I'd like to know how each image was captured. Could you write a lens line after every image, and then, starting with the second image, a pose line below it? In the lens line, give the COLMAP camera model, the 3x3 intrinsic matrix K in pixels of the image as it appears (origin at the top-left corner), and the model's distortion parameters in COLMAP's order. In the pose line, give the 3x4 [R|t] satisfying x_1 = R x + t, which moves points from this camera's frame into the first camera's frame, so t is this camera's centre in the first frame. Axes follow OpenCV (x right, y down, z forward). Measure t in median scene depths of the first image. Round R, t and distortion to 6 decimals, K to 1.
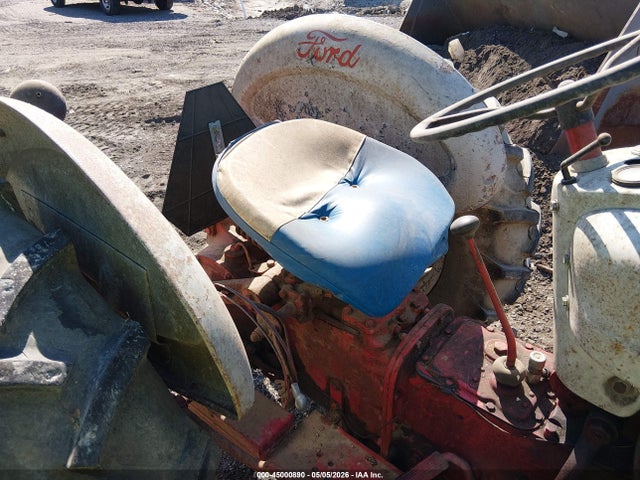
lens RADIAL K [[482.8, 0, 320.7], [0, 482.8, 249.9], [0, 0, 1]] dist [0.086265, -0.129084]
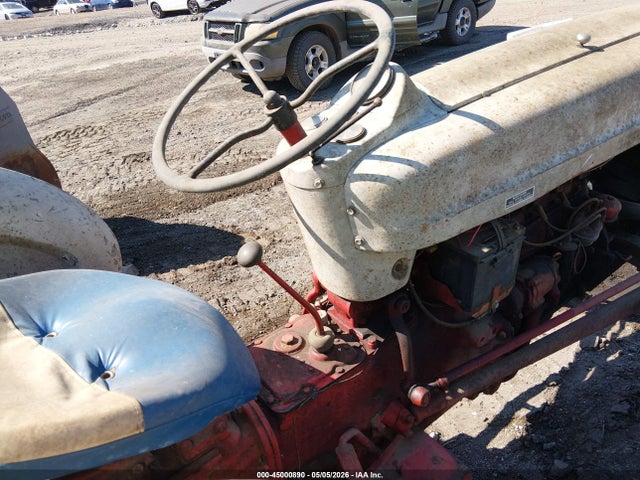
lens RADIAL K [[482.8, 0, 320.7], [0, 482.8, 249.9], [0, 0, 1]] dist [0.086265, -0.129084]
pose [[0.202075, -0.486142, 0.850195, -0.461385], [0.602570, 0.746060, 0.283378, -0.223155], [-0.772059, 0.455039, 0.443695, 0.386244]]
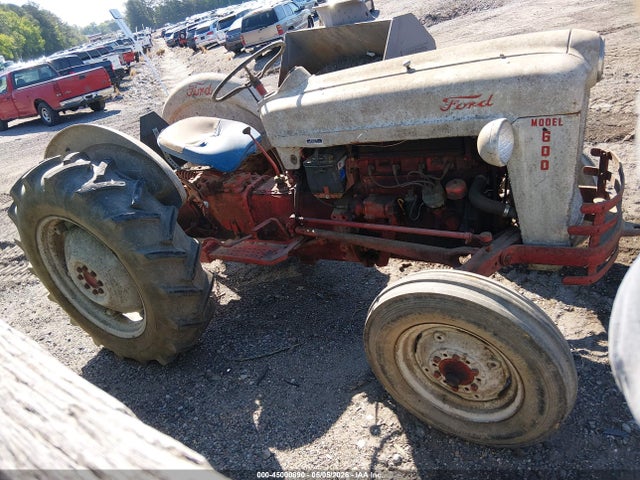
lens RADIAL K [[482.8, 0, 320.7], [0, 482.8, 249.9], [0, 0, 1]] dist [0.086265, -0.129084]
pose [[0.965277, -0.253364, 0.063612, 0.319954], [0.258623, 0.961187, -0.096094, 0.919304], [-0.036796, 0.109209, 0.993338, -1.624543]]
